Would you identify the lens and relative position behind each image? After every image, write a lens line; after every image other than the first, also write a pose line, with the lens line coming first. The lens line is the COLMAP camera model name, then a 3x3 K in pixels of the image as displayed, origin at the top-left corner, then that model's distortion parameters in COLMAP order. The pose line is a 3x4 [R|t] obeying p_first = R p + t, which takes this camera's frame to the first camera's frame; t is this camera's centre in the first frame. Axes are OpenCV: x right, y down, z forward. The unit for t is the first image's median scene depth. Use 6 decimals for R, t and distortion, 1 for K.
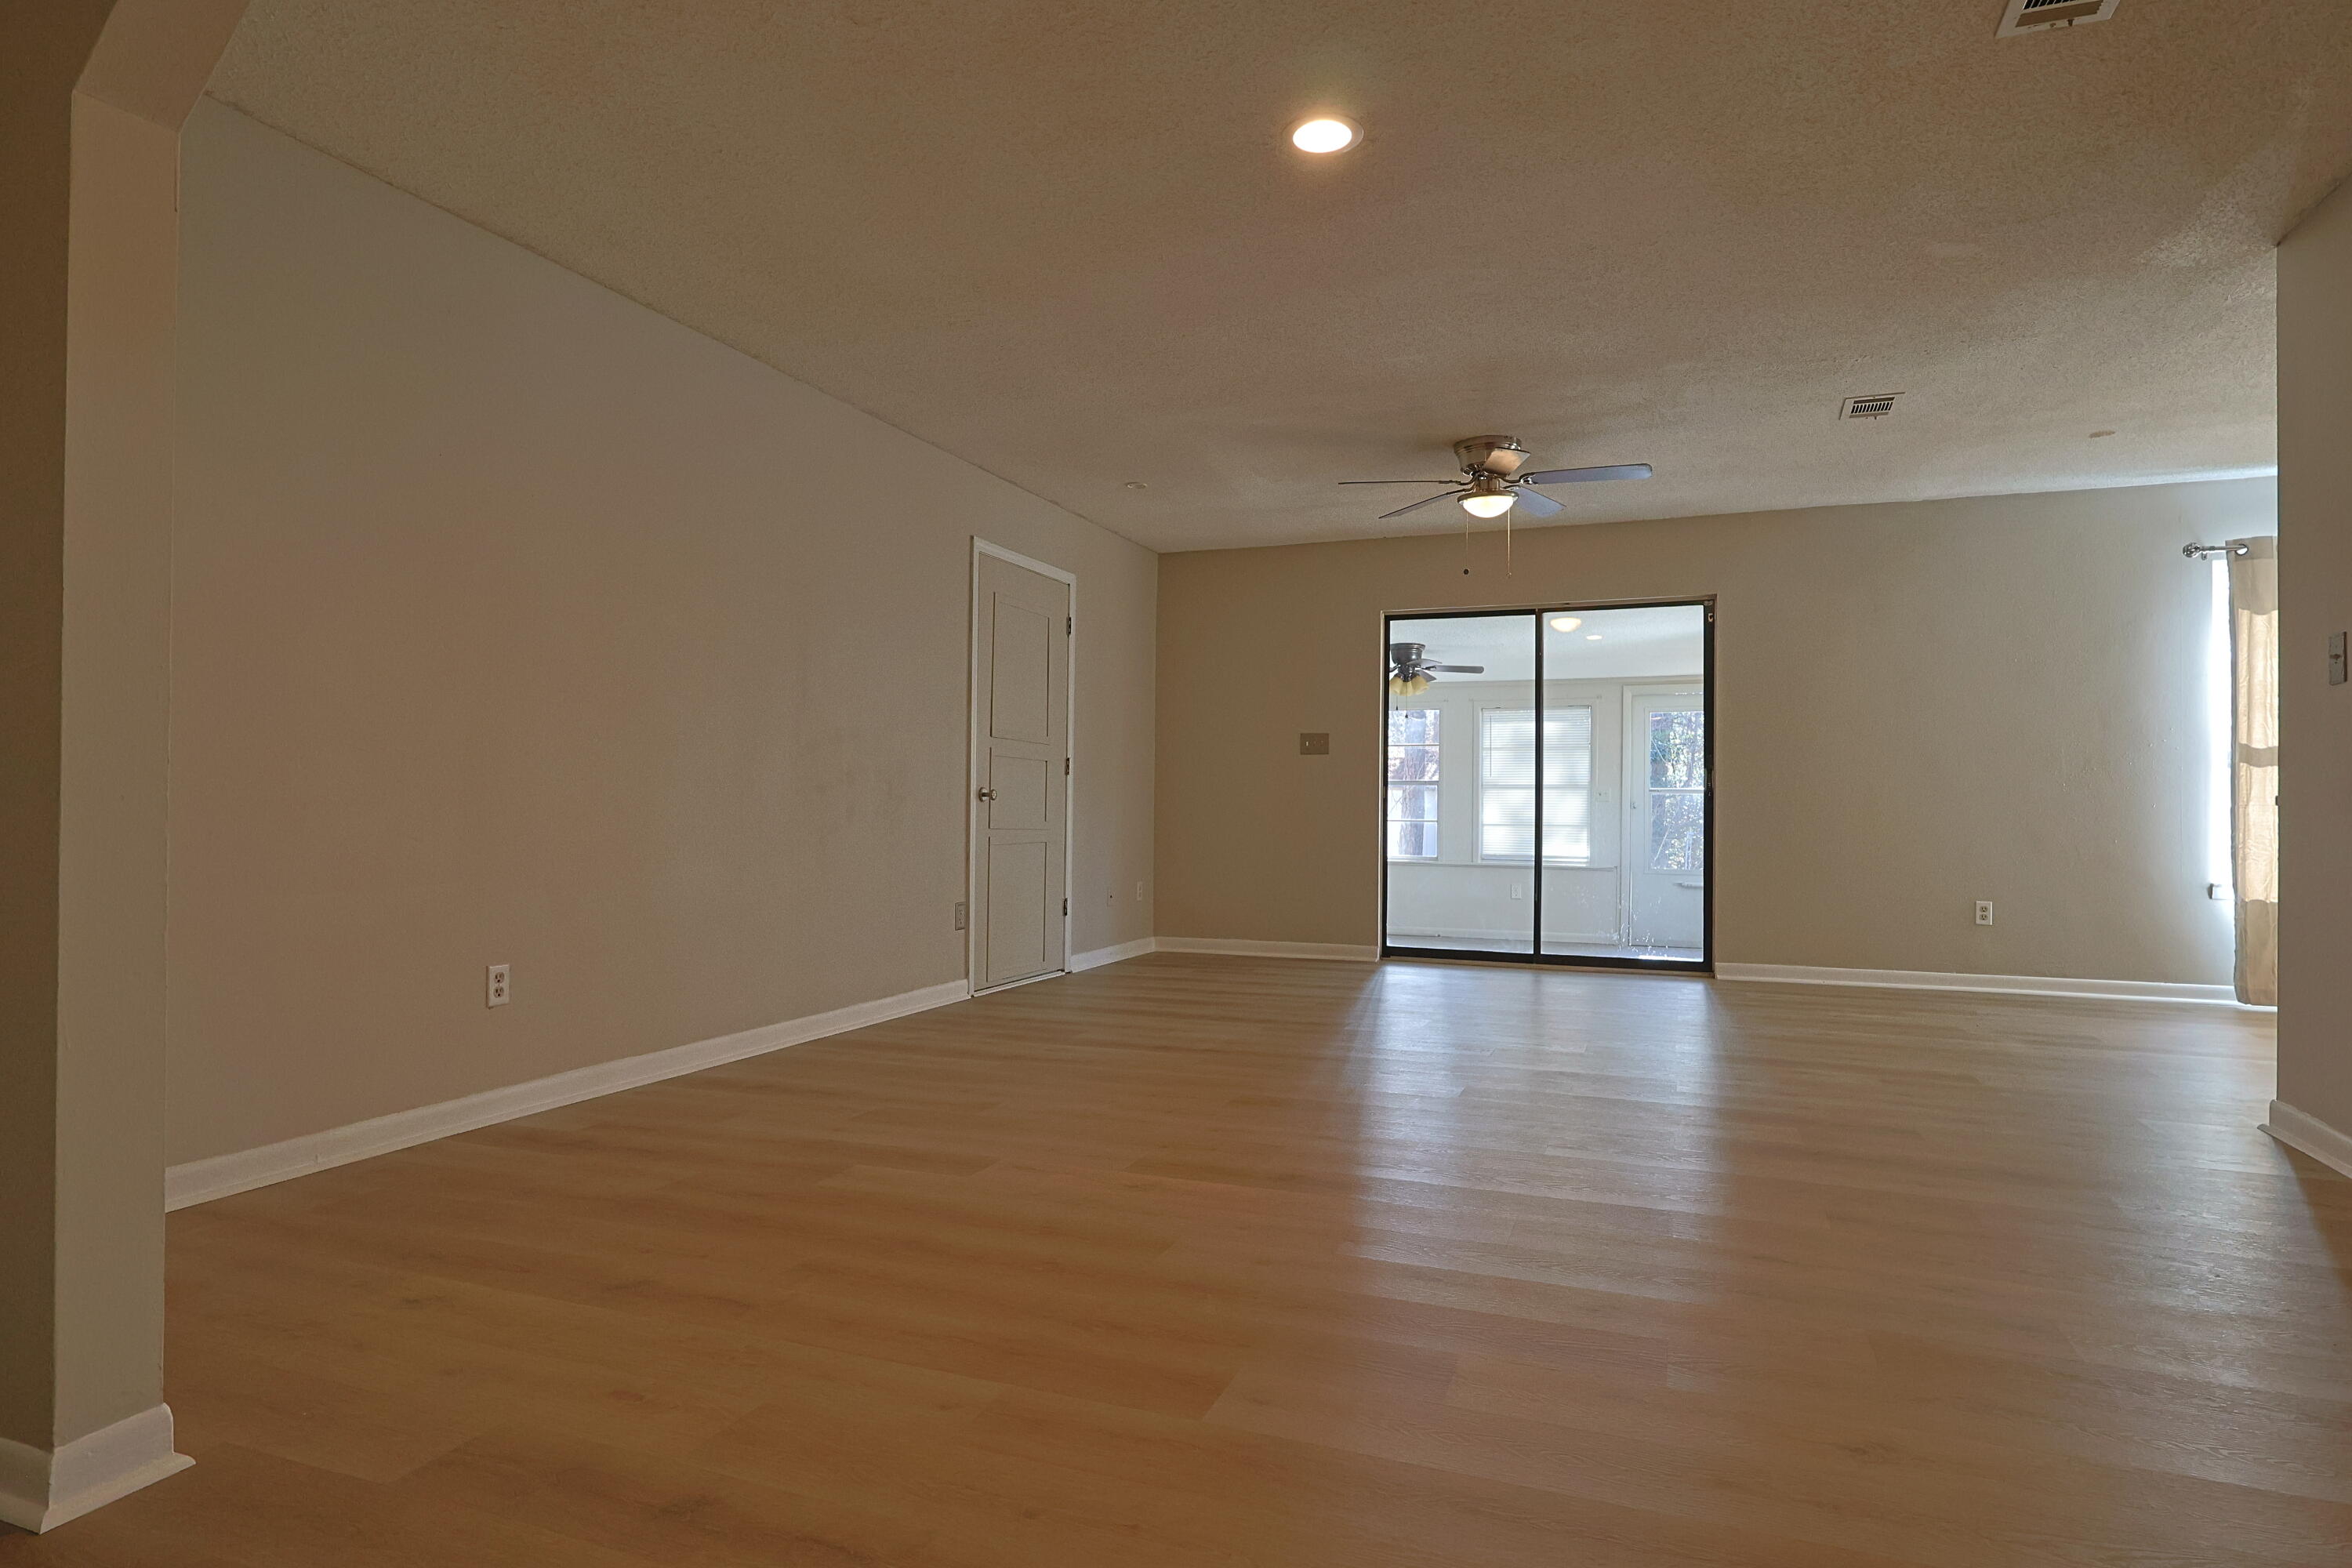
lens RADIAL K [[1287.0, 0, 1176.0], [0, 1287.0, 784.0], [0, 0, 1]] dist [-0.000827, 0.000084]
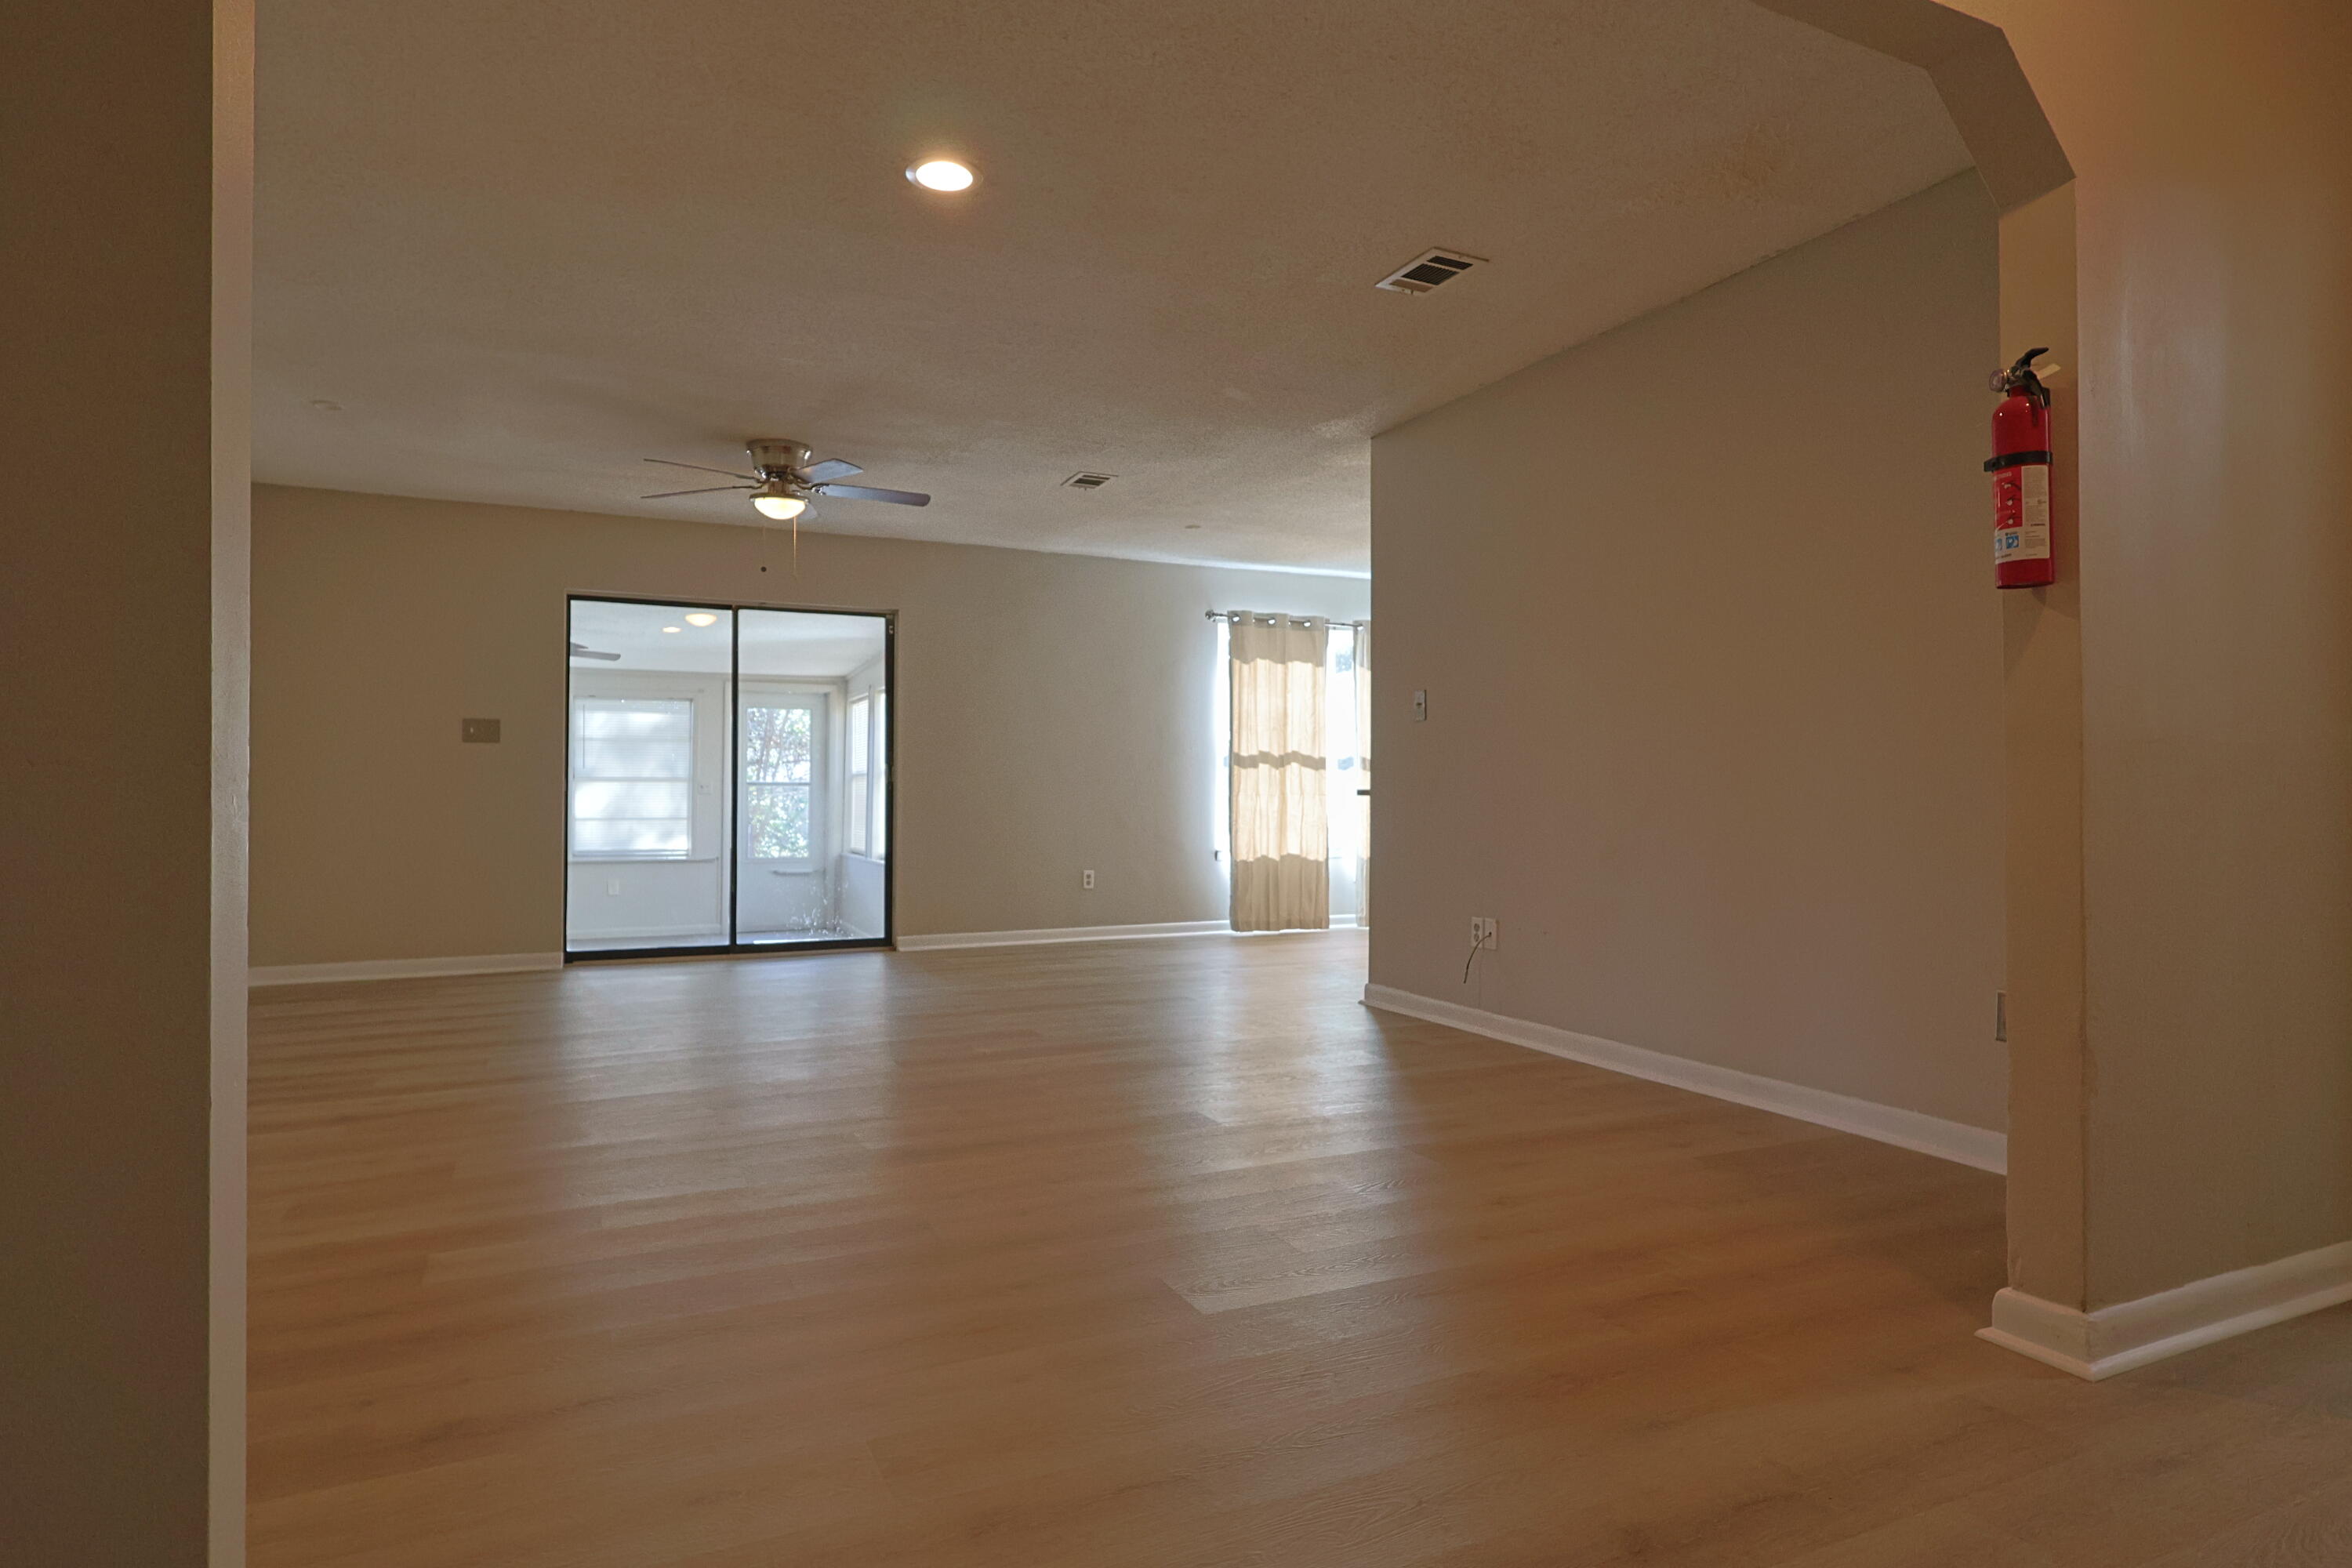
lens RADIAL K [[1287.0, 0, 1176.0], [0, 1287.0, 784.0], [0, 0, 1]] dist [-0.000827, 0.000084]
pose [[0.679160, 0.000937, 0.733990, -0.265391], [-0.006135, 0.999971, 0.004400, -0.001664], [-0.733965, -0.007492, 0.679146, 0.062235]]
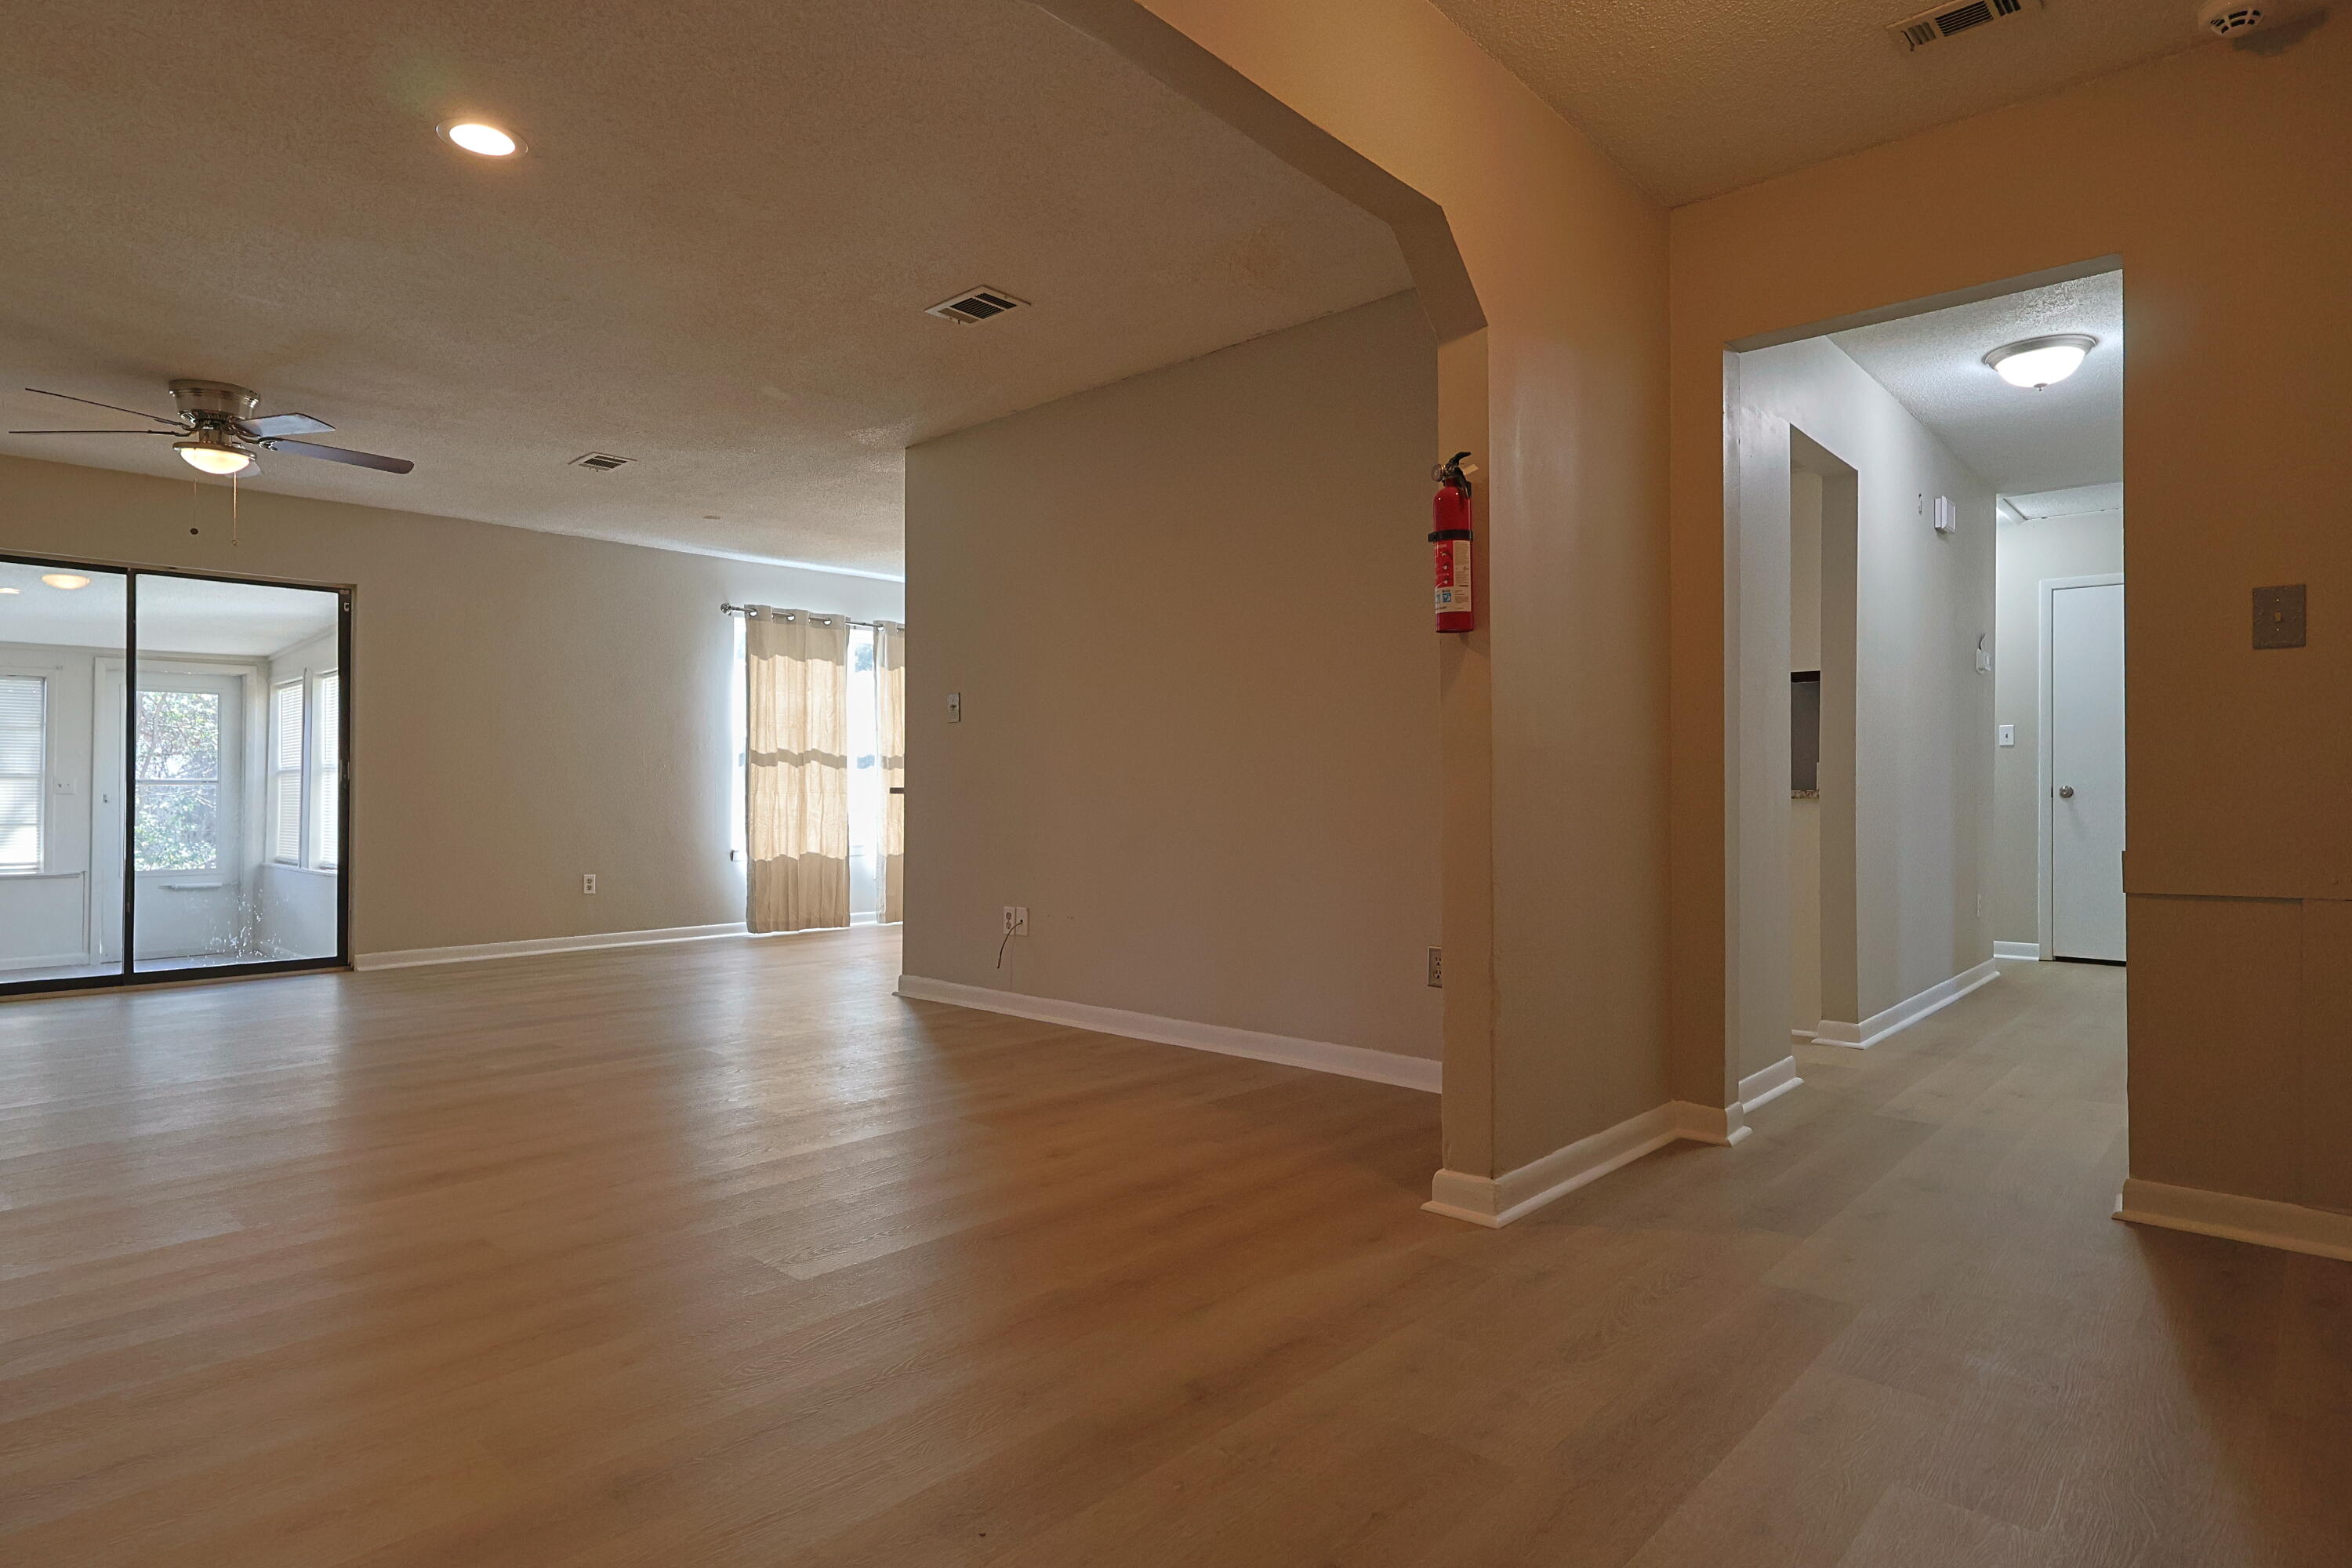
lens RADIAL K [[1287.0, 0, 1176.0], [0, 1287.0, 784.0], [0, 0, 1]] dist [-0.000827, 0.000084]
pose [[0.352827, 0.000183, 0.935689, -0.315113], [-0.007948, 0.999964, 0.002802, -0.001457], [-0.935655, -0.008425, 0.352815, 0.061470]]
